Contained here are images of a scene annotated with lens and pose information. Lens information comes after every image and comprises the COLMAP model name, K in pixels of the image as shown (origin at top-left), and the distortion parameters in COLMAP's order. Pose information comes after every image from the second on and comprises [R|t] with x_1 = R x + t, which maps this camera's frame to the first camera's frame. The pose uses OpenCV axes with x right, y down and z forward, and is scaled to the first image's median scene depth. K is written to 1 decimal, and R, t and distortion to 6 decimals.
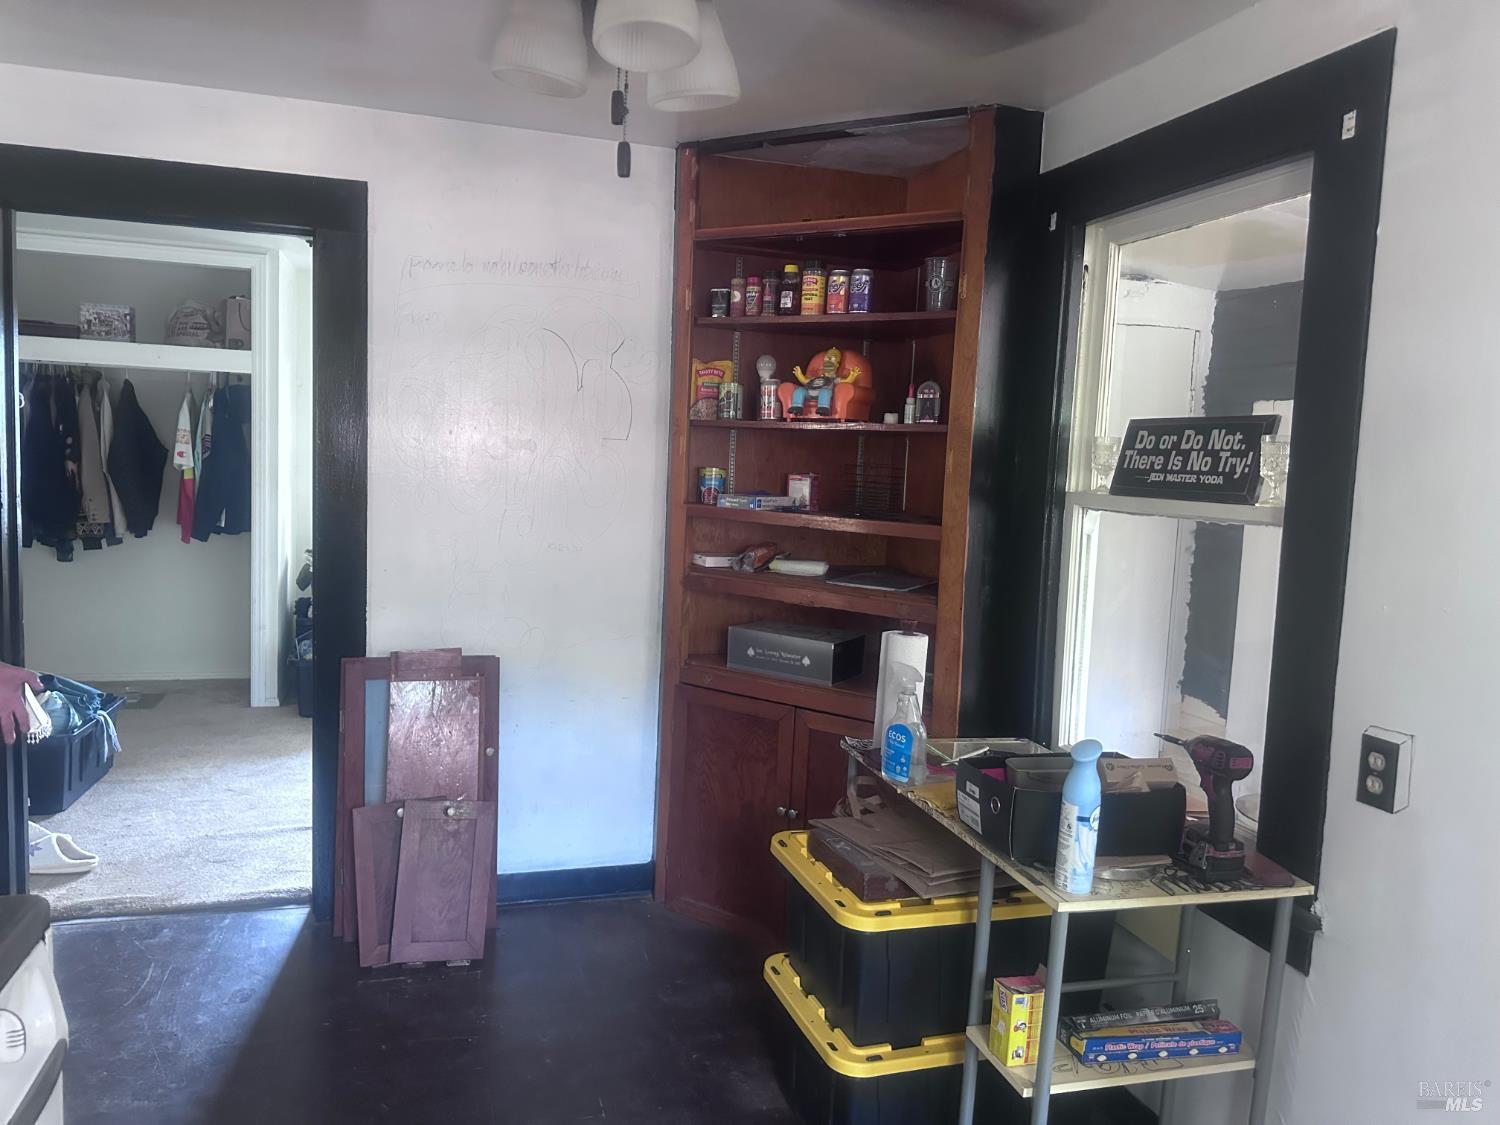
lens RADIAL K [[1074.1, 0, 745.0], [0, 1074.1, 563.2], [0, 0, 1]] dist [0.004494, -0.011208]
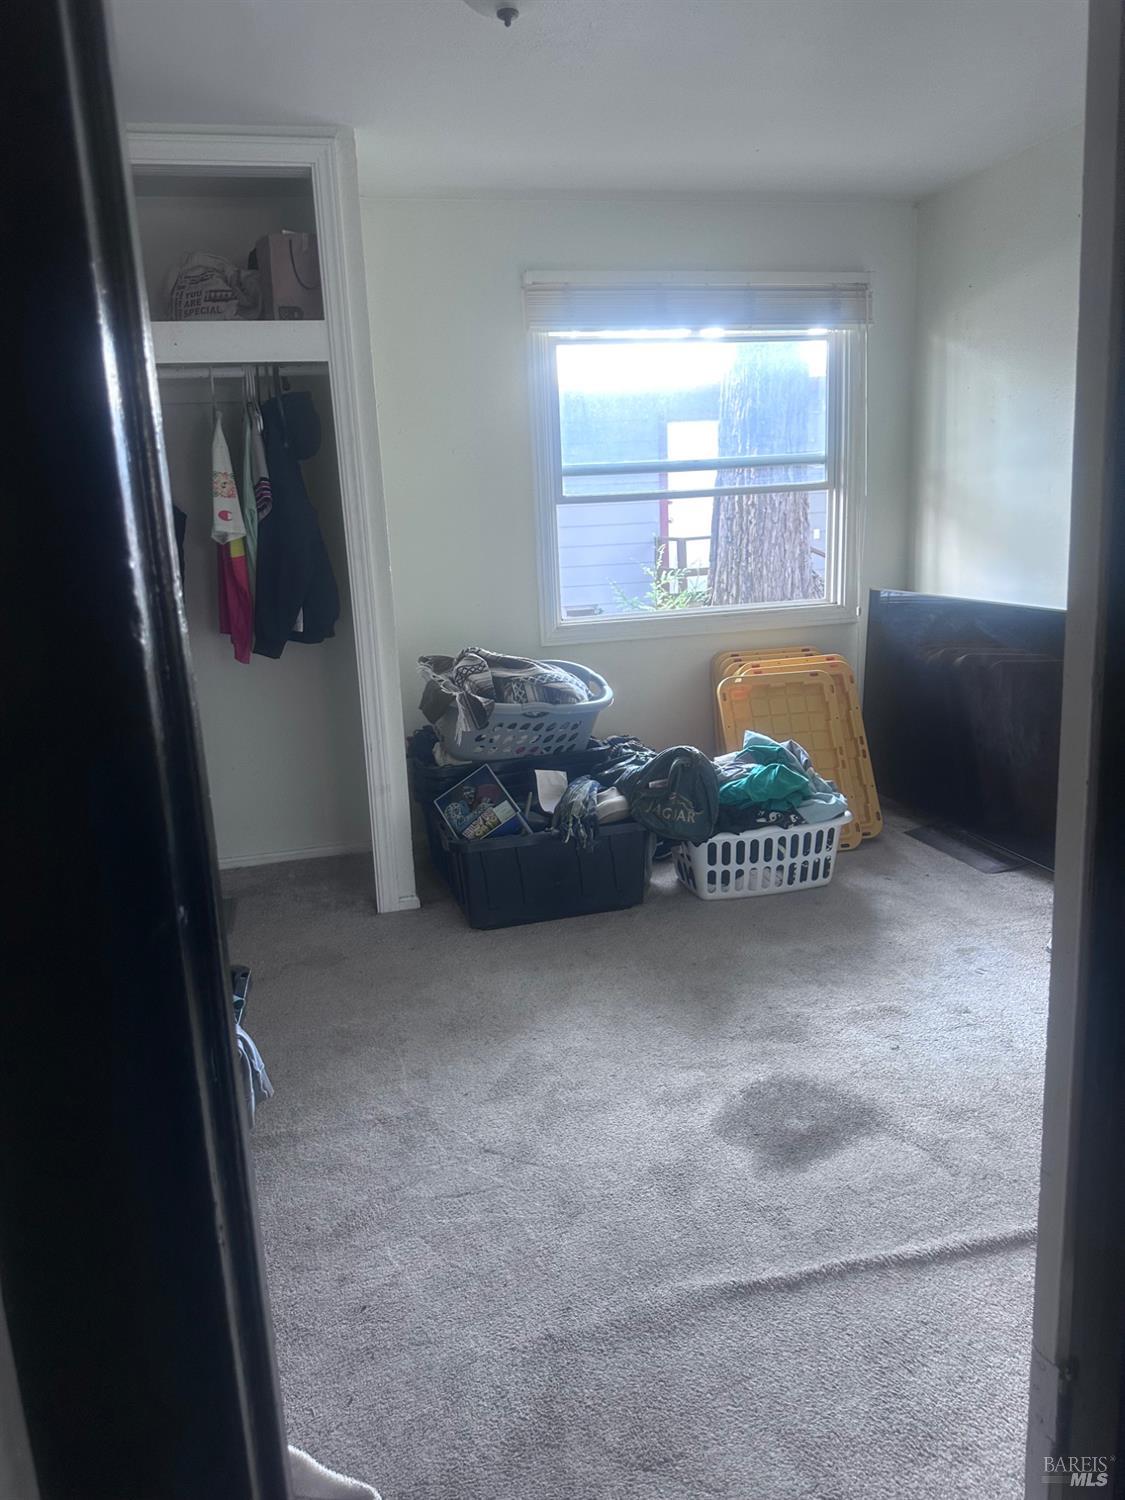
lens RADIAL K [[1074.1, 0, 565.9], [0, 1074.1, 747.3], [0, 0, 1]] dist [0.004494, -0.011208]
pose [[0.993606, -0.083295, -0.076214, -0.299681], [0.091551, 0.989463, 0.112163, -0.023318], [0.066068, -0.118424, 0.990763, 0.402895]]
